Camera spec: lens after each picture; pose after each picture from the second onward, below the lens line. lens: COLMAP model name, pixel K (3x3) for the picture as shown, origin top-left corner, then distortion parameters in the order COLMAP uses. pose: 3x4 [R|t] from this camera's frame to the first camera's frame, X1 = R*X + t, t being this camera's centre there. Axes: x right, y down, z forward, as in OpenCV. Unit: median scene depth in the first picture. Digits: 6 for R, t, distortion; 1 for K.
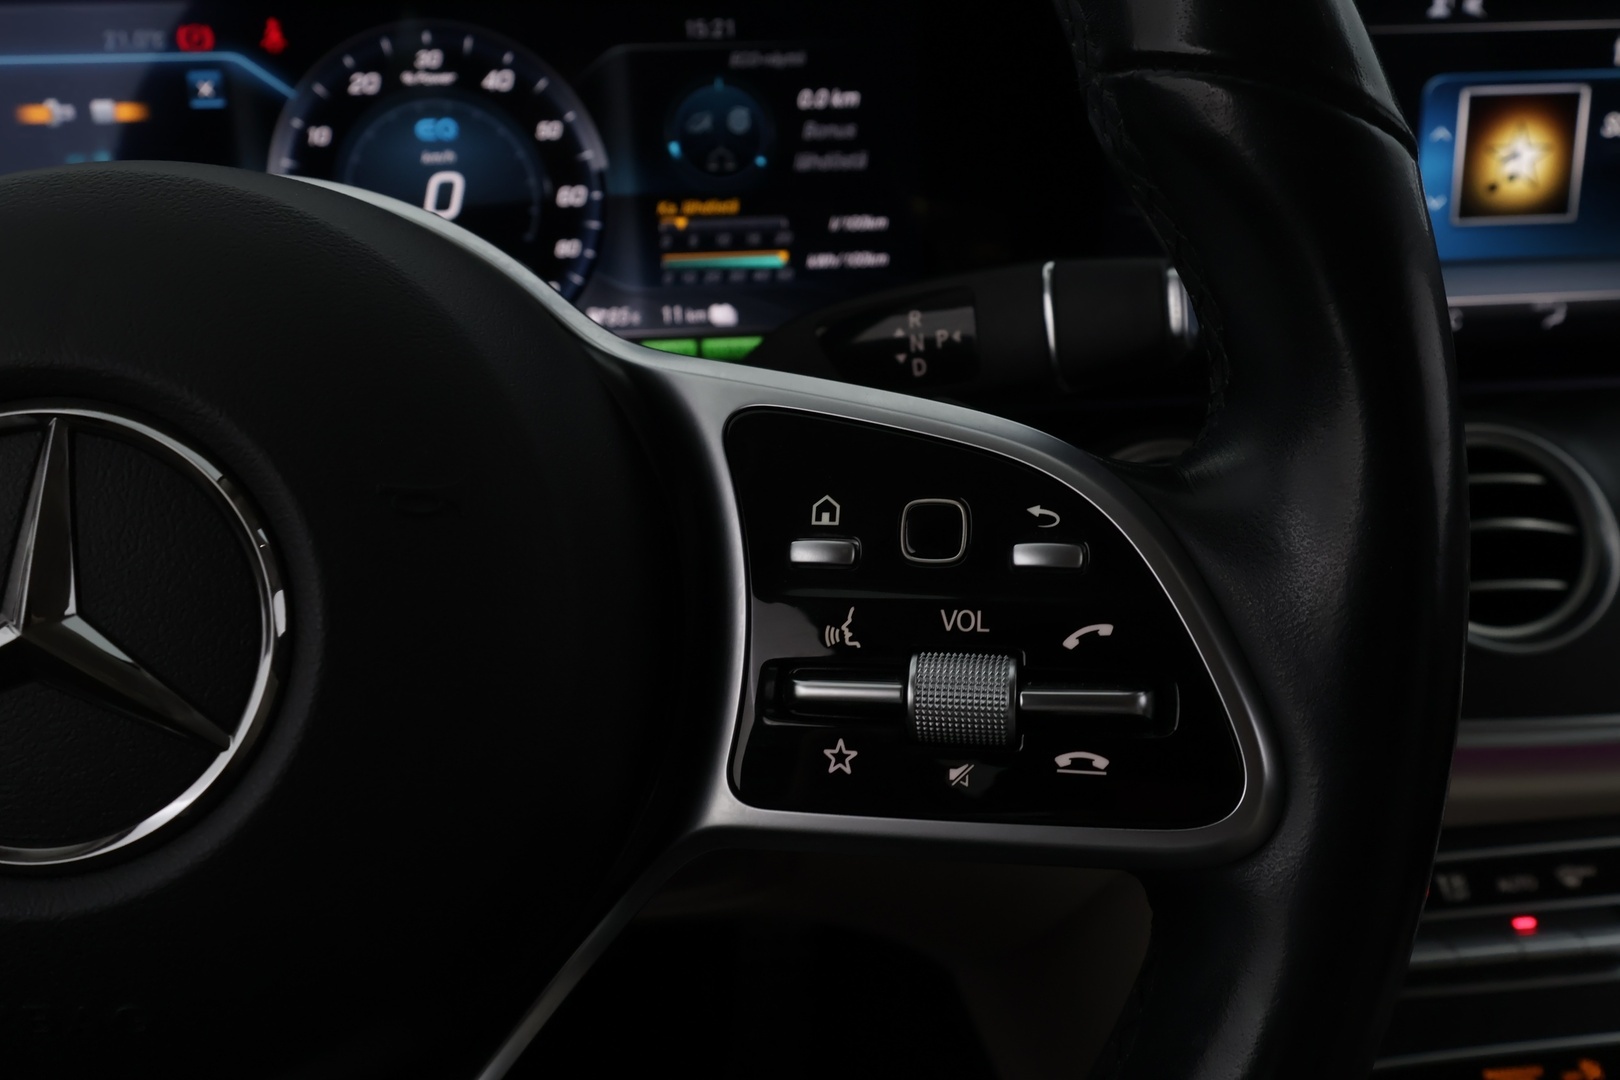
lens RADIAL K [[1285.9, 0, 815.6], [0, 1285.9, 533.9], [0, 0, 1]] dist [0.017426, -0.016615]
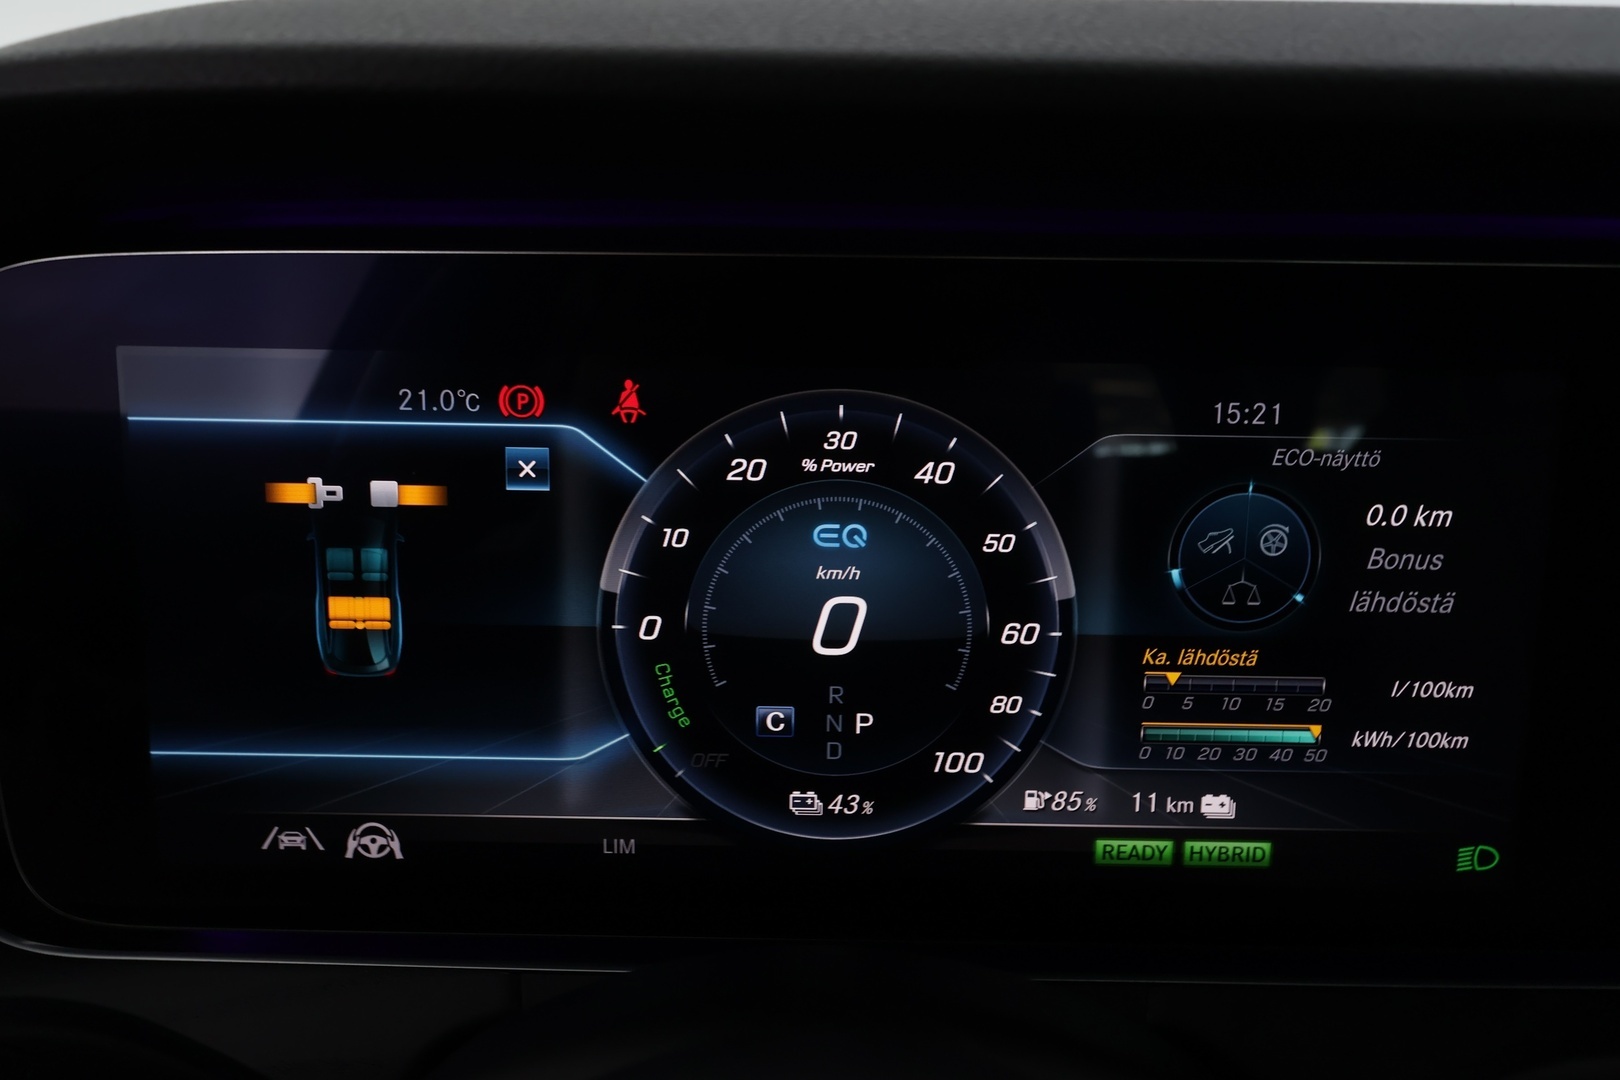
lens RADIAL K [[1285.9, 0, 809.5], [0, 1285.9, 541.6], [0, 0, 1]] dist [0.017426, -0.016615]
pose [[0.943675, 0.055642, -0.326161, -0.070016], [-0.145859, 0.954765, -0.259132, -0.108622], [0.296989, 0.292109, 0.909104, 0.308637]]
